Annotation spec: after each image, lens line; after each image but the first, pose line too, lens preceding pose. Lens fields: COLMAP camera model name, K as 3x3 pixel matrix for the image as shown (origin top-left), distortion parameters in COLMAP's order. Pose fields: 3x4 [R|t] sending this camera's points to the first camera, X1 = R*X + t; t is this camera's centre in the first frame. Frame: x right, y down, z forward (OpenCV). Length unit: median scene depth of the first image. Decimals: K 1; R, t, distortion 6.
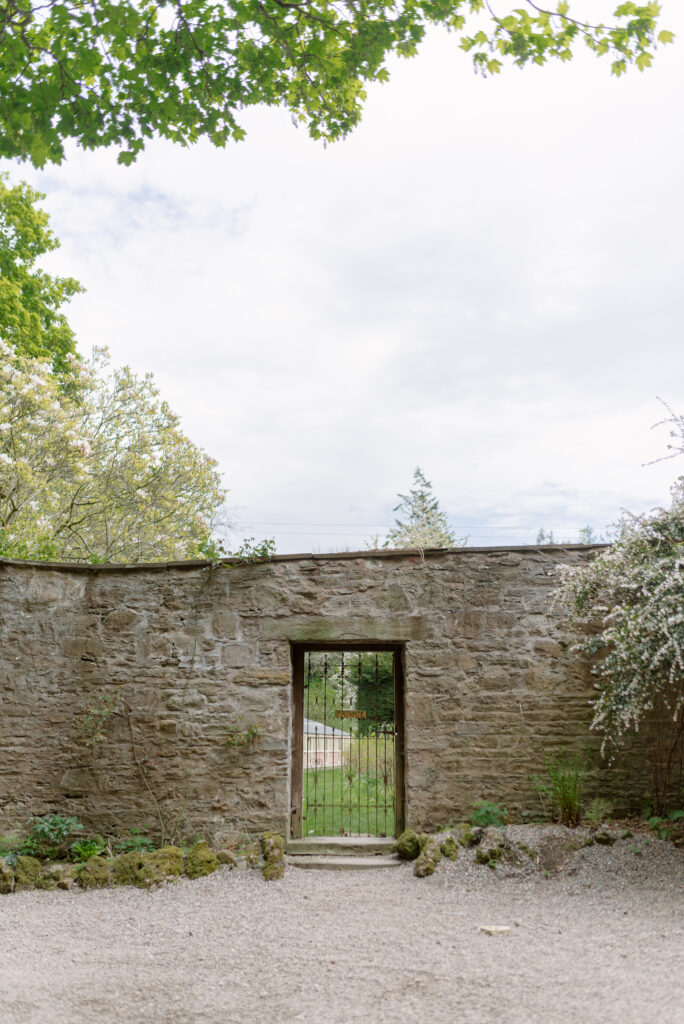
lens RADIAL K [[965.7, 0, 340.7], [0, 965.7, 510.2], [0, 0, 1]] dist [-0.012879, 0.015327]
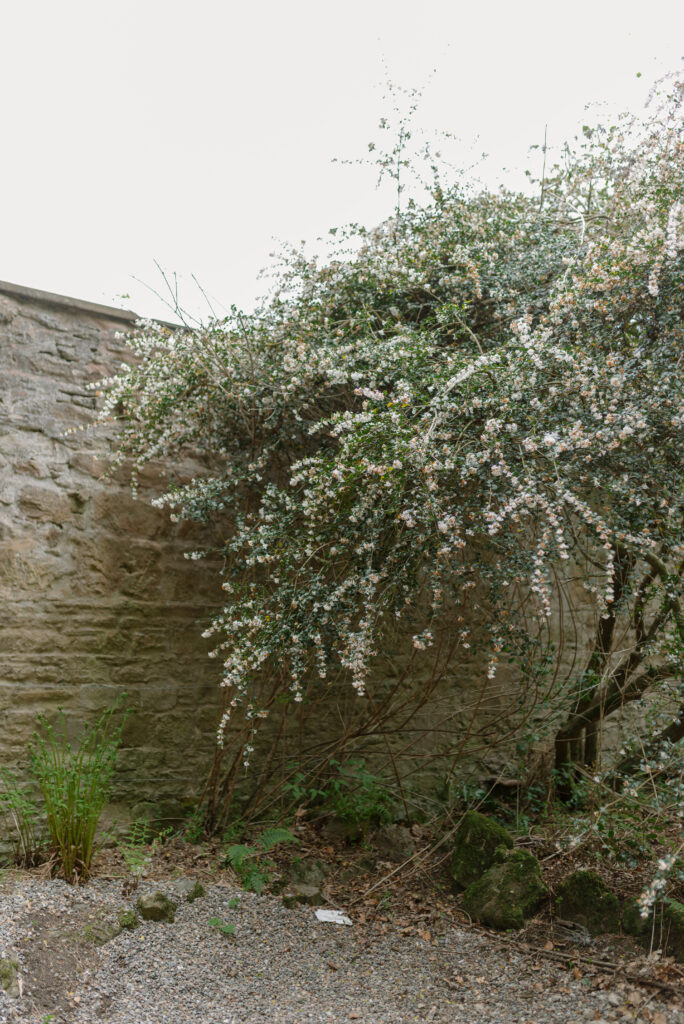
lens RADIAL K [[965.7, 0, 340.7], [0, 965.7, 510.2], [0, 0, 1]] dist [-0.012879, 0.015327]
pose [[0.743911, 0.119657, 0.657479, 0.007408], [-0.177311, 0.983919, 0.021552, 0.111612], [-0.644327, -0.132611, 0.753165, 0.550380]]
